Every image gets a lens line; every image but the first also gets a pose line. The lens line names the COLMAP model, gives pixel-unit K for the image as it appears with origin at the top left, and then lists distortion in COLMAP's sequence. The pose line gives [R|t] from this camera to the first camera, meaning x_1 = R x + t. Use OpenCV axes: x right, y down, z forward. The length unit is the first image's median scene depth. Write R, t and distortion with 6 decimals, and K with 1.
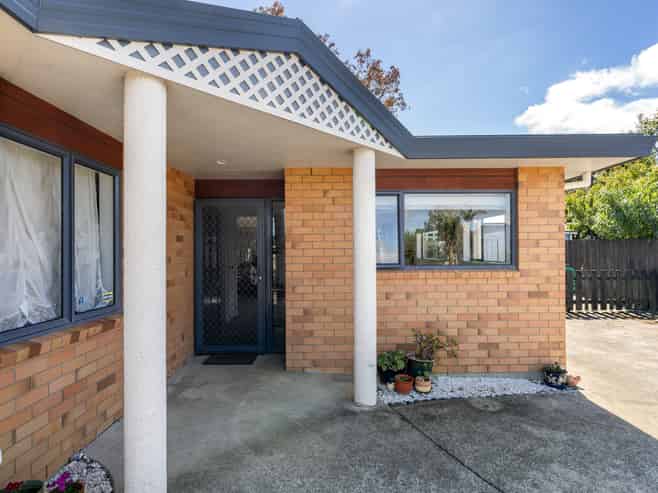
lens RADIAL K [[359.9, 0, 329.9], [0, 359.9, 242.6], [0, 0, 1]] dist [0.001718, 0.000103]
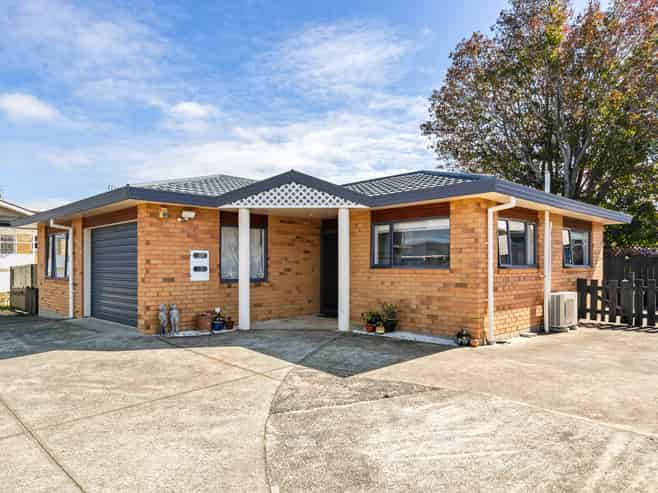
lens RADIAL K [[452.1, 0, 329.5], [0, 452.1, 252.1], [0, 0, 1]] dist [-0.001757, -0.000020]
pose [[0.686733, -0.018839, -0.726665, 1.571432], [0.021308, 0.999756, -0.005782, 0.006604], [0.726597, -0.011513, 0.686967, -0.680640]]
